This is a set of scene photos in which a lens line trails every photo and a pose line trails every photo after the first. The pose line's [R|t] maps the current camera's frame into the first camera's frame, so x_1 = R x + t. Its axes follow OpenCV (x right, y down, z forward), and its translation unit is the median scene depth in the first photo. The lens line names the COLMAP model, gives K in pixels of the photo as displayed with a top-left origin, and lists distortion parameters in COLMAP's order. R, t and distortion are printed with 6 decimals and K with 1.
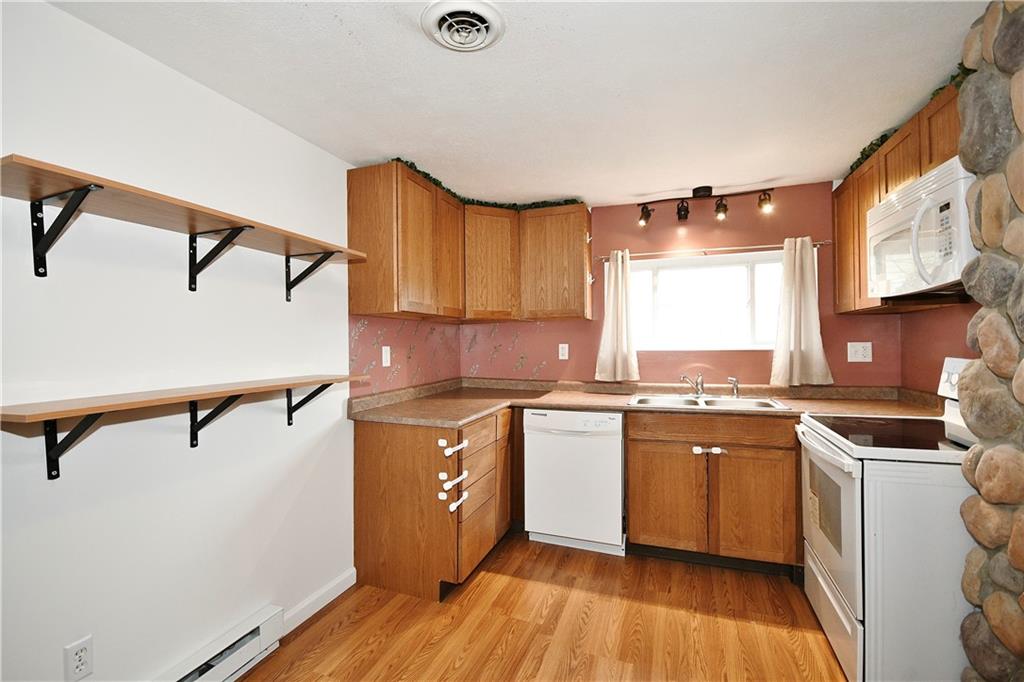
lens RADIAL K [[467.0, 0, 499.0], [0, 467.0, 345.1], [0, 0, 1]] dist [0.002496, -0.000535]
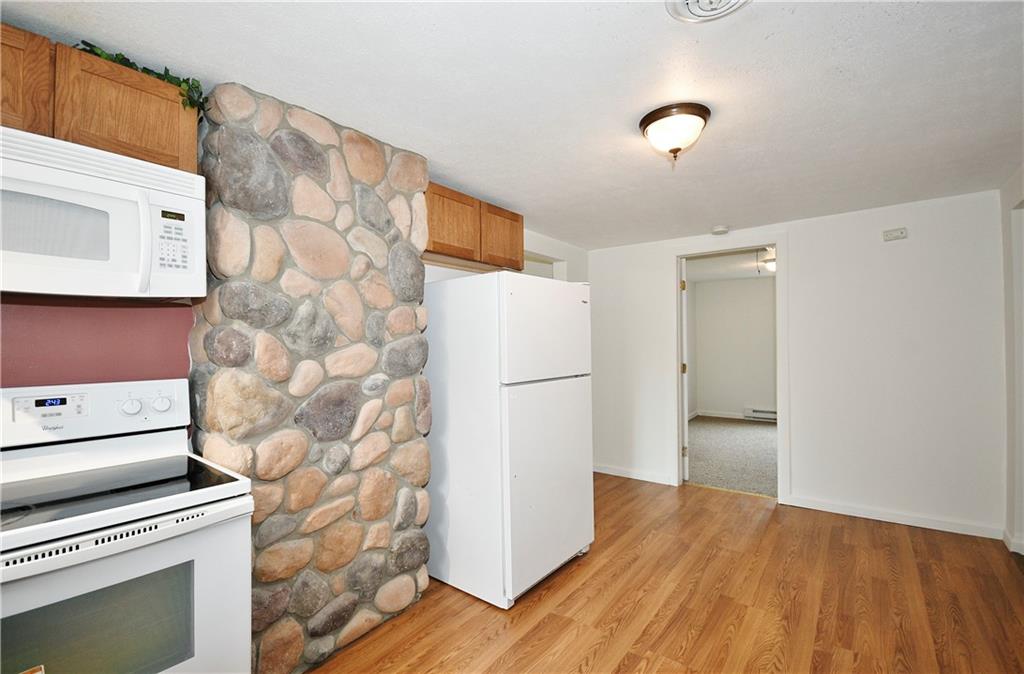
lens RADIAL K [[447.1, 0, 508.4], [0, 447.1, 341.4], [0, 0, 1]] dist [-0.001697, -0.000076]
pose [[-0.953204, 0.026366, 0.301176, 0.028235], [0.028697, 0.999583, 0.003315, -0.015560], [-0.300963, 0.011803, -0.953563, 1.013777]]
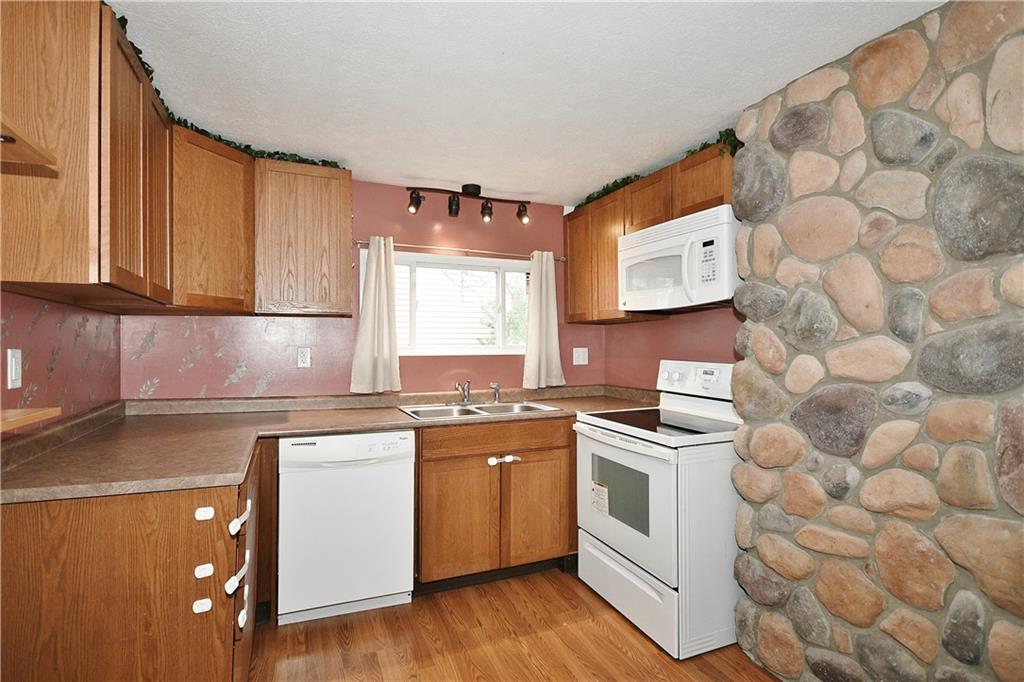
lens RADIAL K [[496.9, 0, 502.2], [0, 496.9, 343.1], [0, 0, 1]] dist [0.004547, -0.000116]
pose [[0.725086, 0.014265, 0.688511, -0.245563], [-0.003866, 0.999854, -0.016644, 0.003577], [-0.688648, 0.009407, 0.725035, 0.248813]]
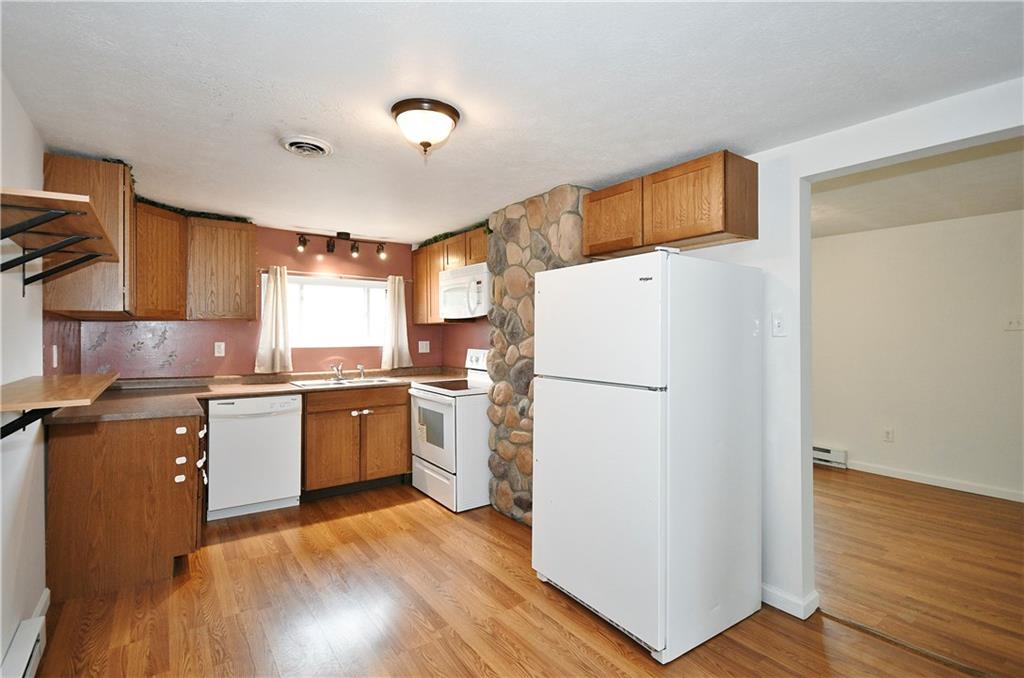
lens RADIAL K [[478.2, 0, 511.6], [0, 478.2, 335.8], [0, 0, 1]] dist [0.000669, 0.000019]
pose [[0.551599, 0.011612, 0.834029, -0.555564], [0.000847, 0.999895, -0.014481, -0.000701], [-0.834109, 0.008694, 0.551531, -0.254254]]
